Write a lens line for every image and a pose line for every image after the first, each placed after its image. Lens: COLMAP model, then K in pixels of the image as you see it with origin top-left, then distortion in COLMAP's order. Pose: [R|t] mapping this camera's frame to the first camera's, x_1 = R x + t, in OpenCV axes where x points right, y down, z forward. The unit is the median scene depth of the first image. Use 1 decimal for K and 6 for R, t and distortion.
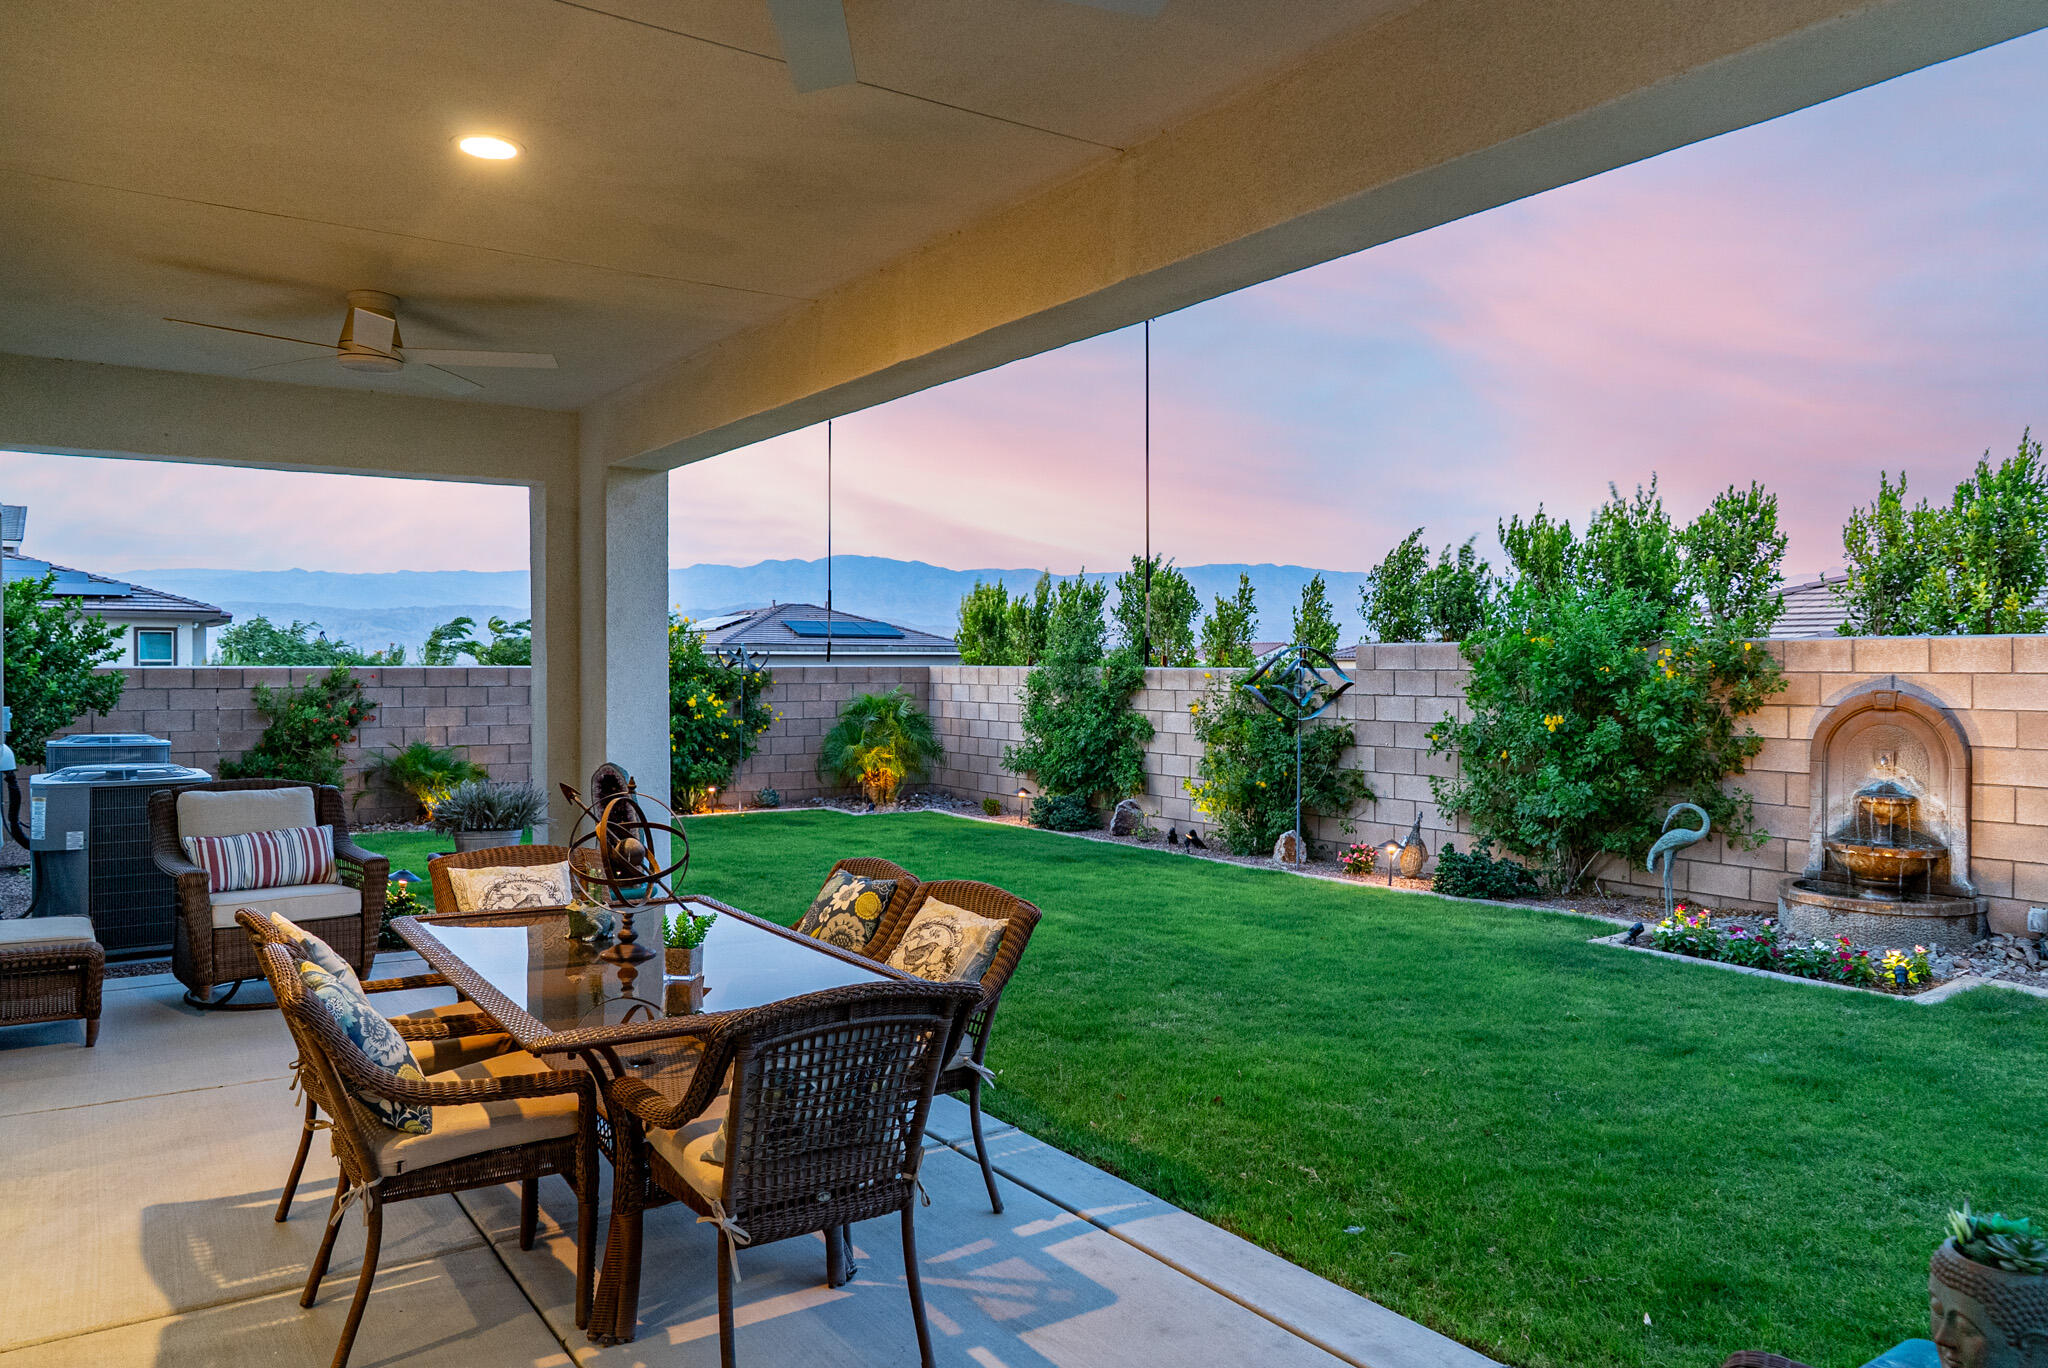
lens RADIAL K [[1402.7, 0, 1024.0], [0, 1402.7, 684.0], [0, 0, 1]] dist [-0.005851, -0.001424]
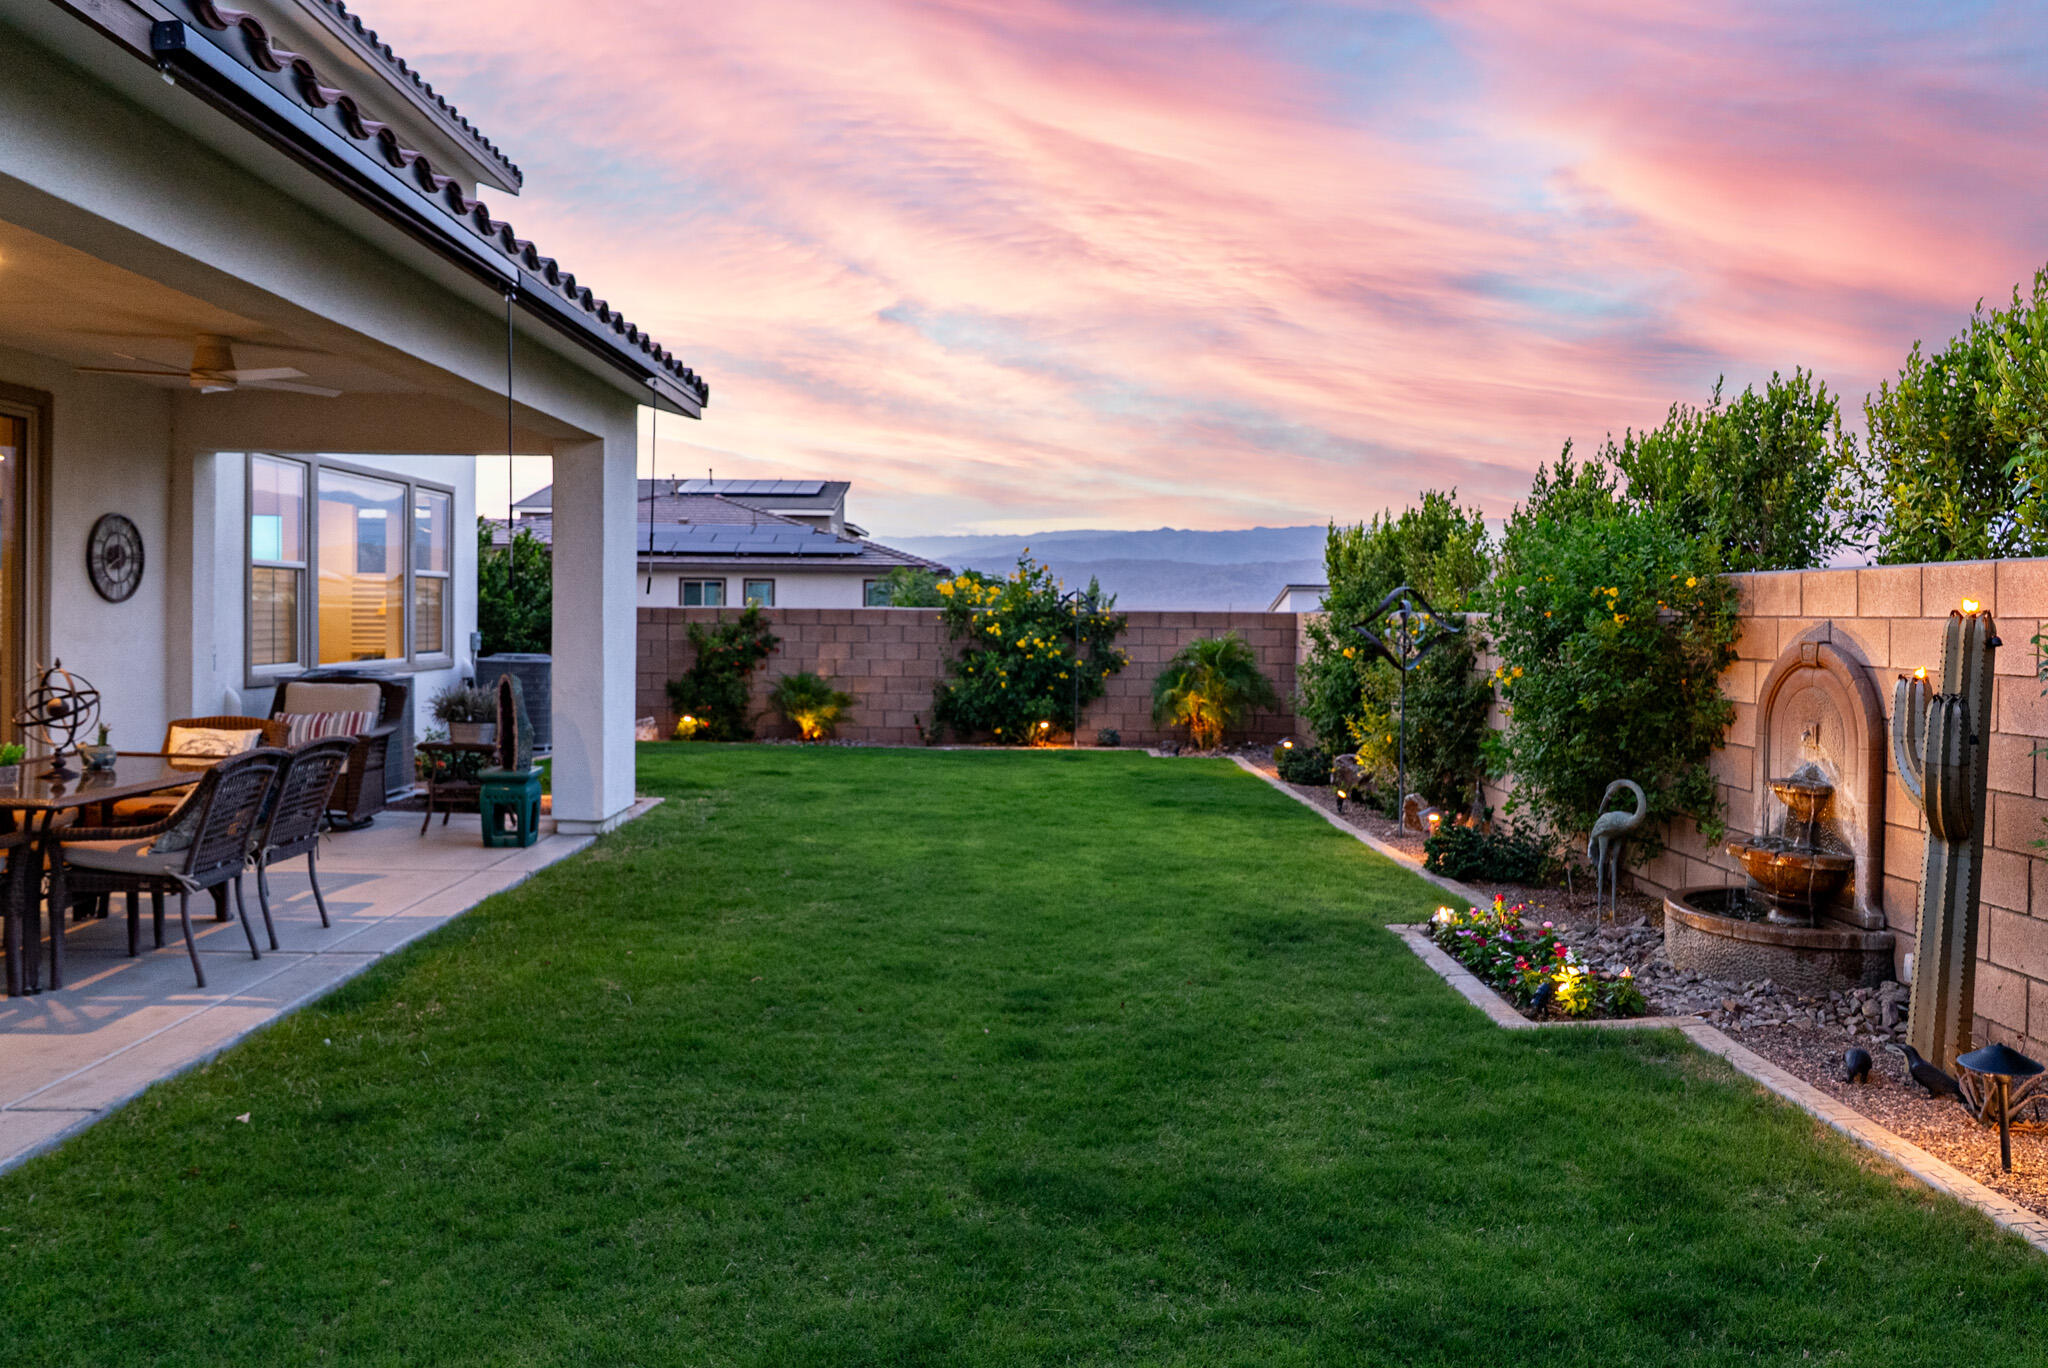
lens RADIAL K [[1442.6, 0, 1020.7], [0, 1442.6, 677.5], [0, 0, 1]] dist [-0.003757, -0.001710]
pose [[0.834129, 0.032803, -0.550594, 0.655354], [-0.018018, 0.999318, 0.032239, 0.006585], [0.551276, -0.016971, 0.834151, 0.129333]]
